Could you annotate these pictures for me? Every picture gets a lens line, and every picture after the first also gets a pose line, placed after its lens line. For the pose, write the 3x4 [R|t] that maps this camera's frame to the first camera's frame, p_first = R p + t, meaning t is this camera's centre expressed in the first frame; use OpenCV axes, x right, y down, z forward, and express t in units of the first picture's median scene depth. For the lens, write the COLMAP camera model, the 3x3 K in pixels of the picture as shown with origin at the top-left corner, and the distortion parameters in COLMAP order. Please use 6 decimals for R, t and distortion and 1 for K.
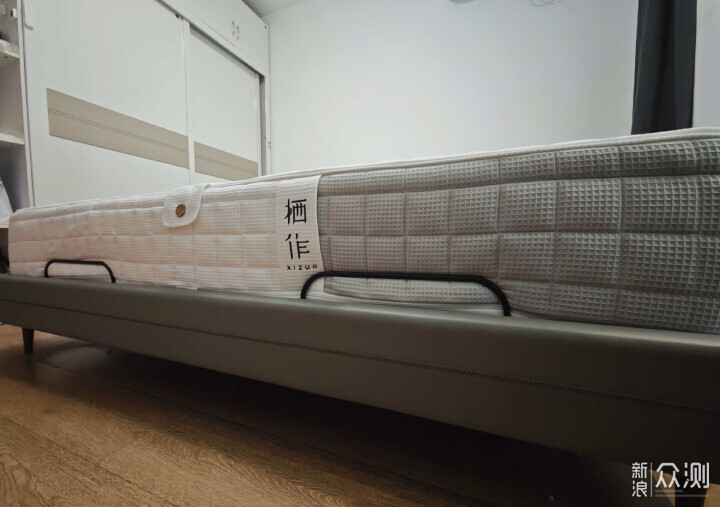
lens RADIAL K [[304.6, 0, 360.0], [0, 304.6, 253.5], [0, 0, 1]] dist [-0.002313, -0.000030]
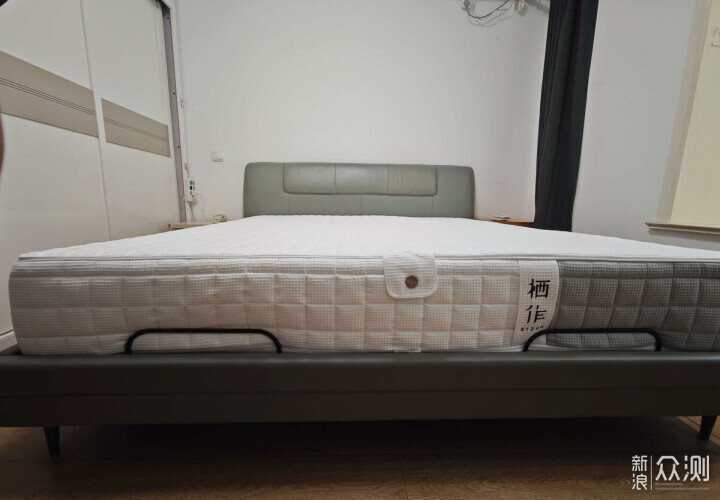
lens RADIAL K [[317.5, 0, 360.0], [0, 317.5, 250.0], [0, 0, 1]] dist [0.003456, 0.000272]
pose [[0.896422, -0.044457, 0.440966, -1.381204], [-0.007105, 0.993387, 0.114594, -0.421361], [-0.443144, -0.105858, 0.890178, 0.146623]]
